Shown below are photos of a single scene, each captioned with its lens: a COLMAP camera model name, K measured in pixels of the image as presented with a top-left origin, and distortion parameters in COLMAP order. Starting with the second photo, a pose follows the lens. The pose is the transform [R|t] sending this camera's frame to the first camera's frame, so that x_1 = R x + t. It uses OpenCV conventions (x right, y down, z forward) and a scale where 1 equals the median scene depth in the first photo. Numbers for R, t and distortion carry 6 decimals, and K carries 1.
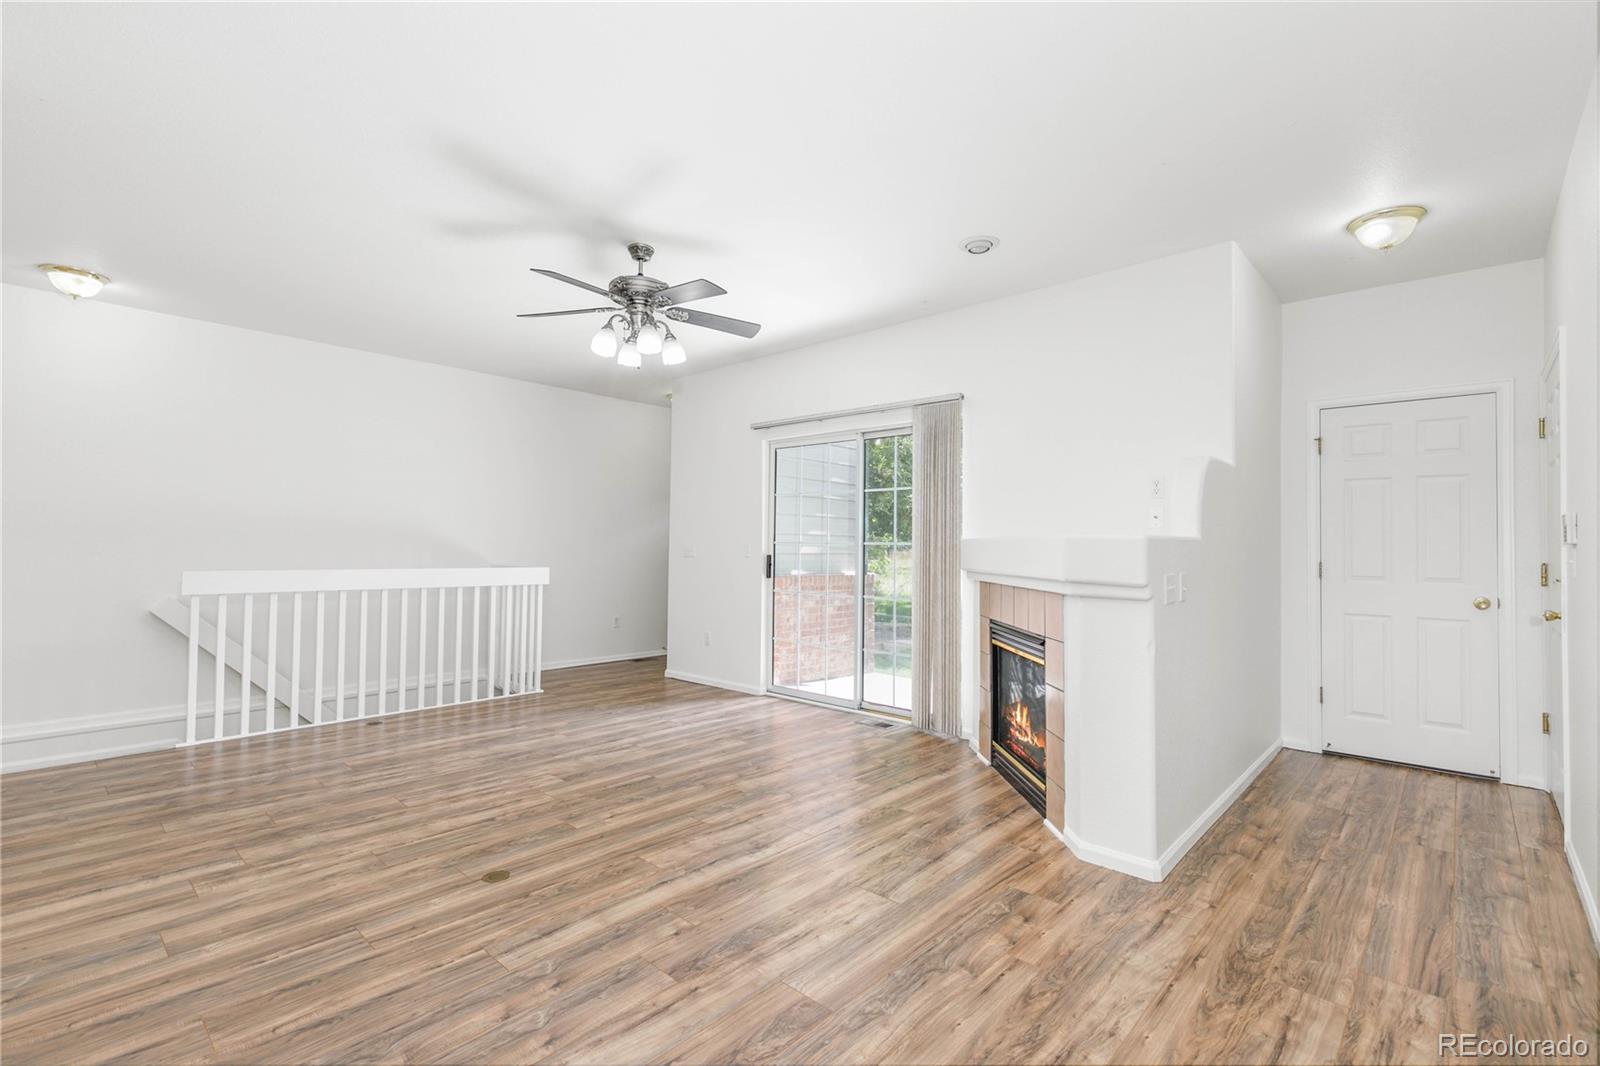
lens RADIAL K [[714.8, 0, 800.0], [0, 714.8, 533.0], [0, 0, 1]] dist [0.013998, -0.000014]
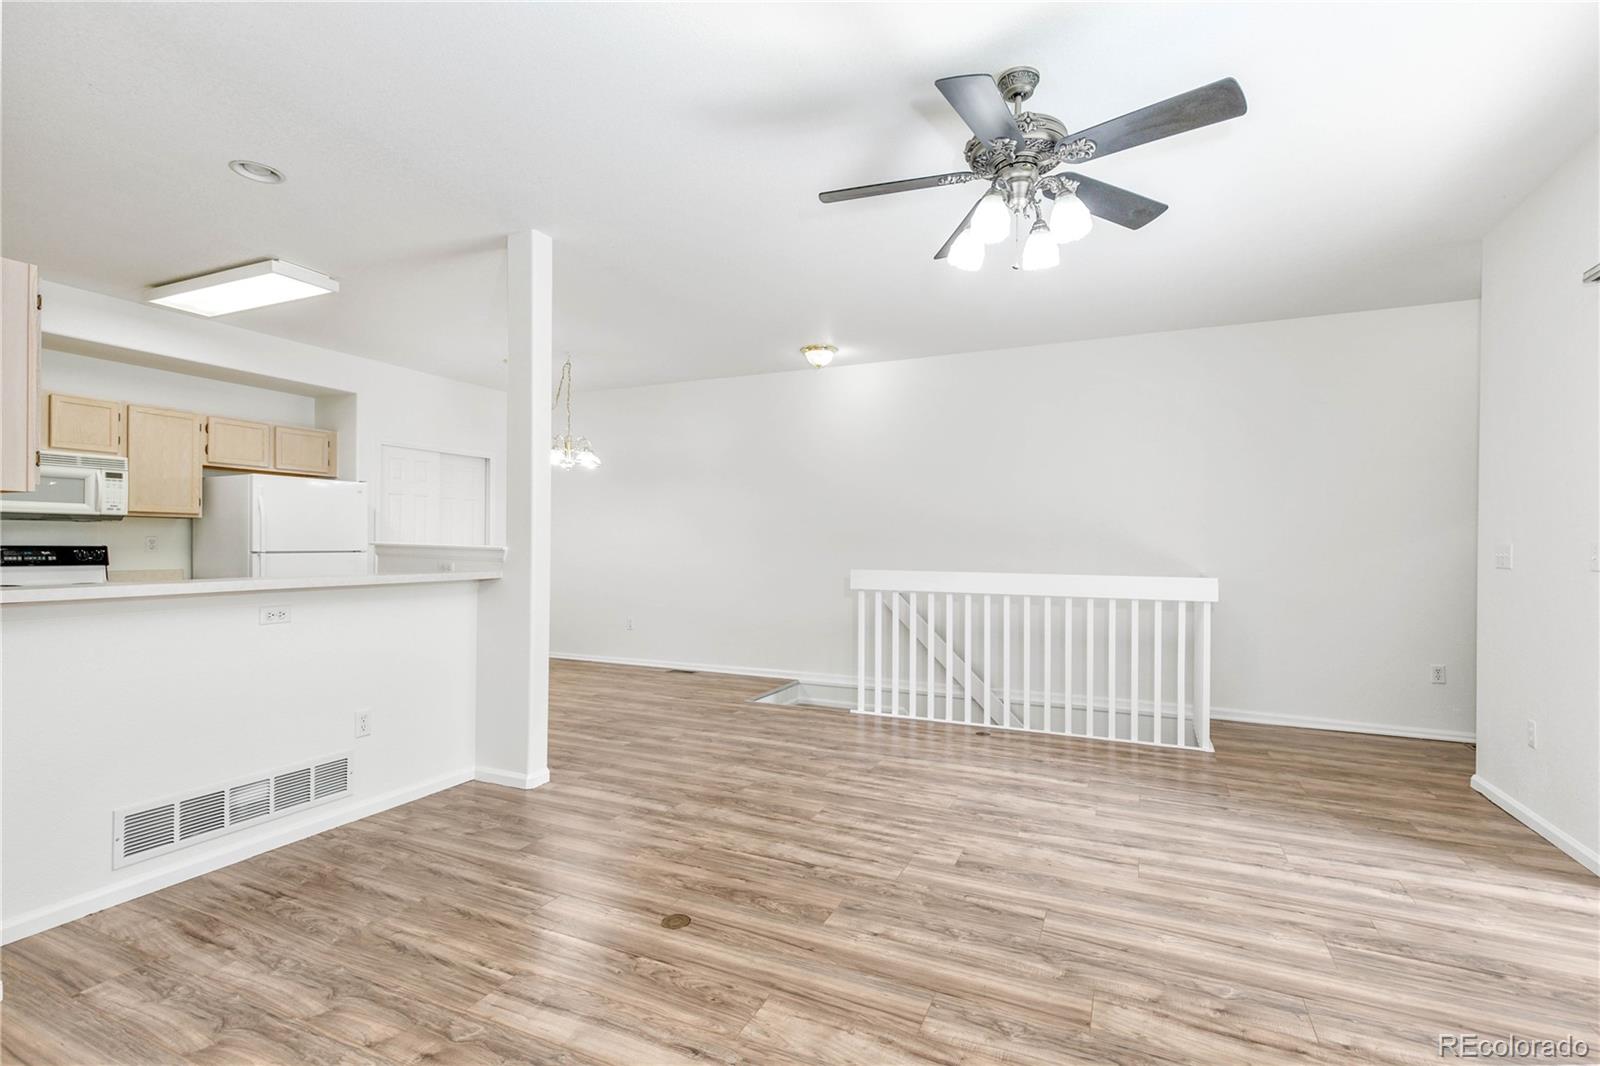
lens RADIAL K [[732.3, 0, 803.8], [0, 732.3, 543.8], [0, 0, 1]] dist [0.012382, -0.001193]
pose [[0.310561, -0.009930, -0.950502, 0.363853], [0.017653, 0.999833, -0.004677, 0.018164], [0.950390, -0.015326, 0.310684, 0.660638]]
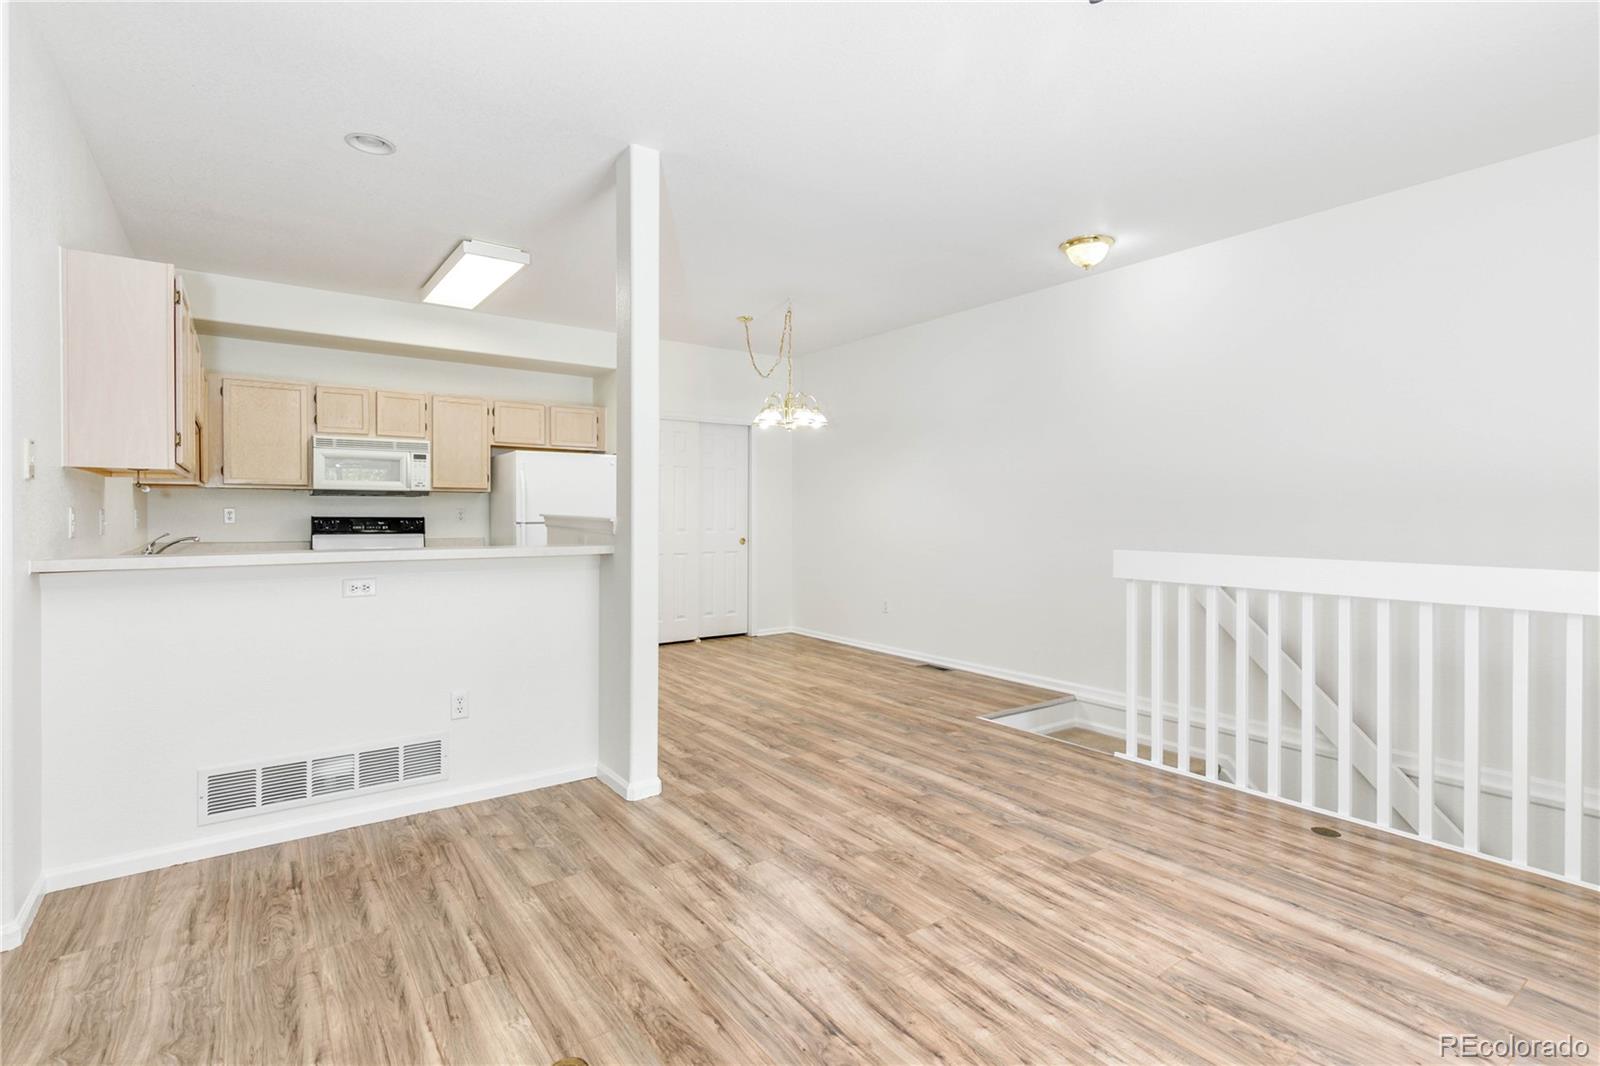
lens RADIAL K [[763.8, 0, 788.9], [0, 763.8, 524.4], [0, 0, 1]] dist [0.009933, -0.001058]
pose [[-0.203737, 0.003558, -0.979019, 0.119662], [0.016412, 0.999865, 0.000219, 0.021067], [0.978888, -0.016023, -0.203767, 0.991164]]
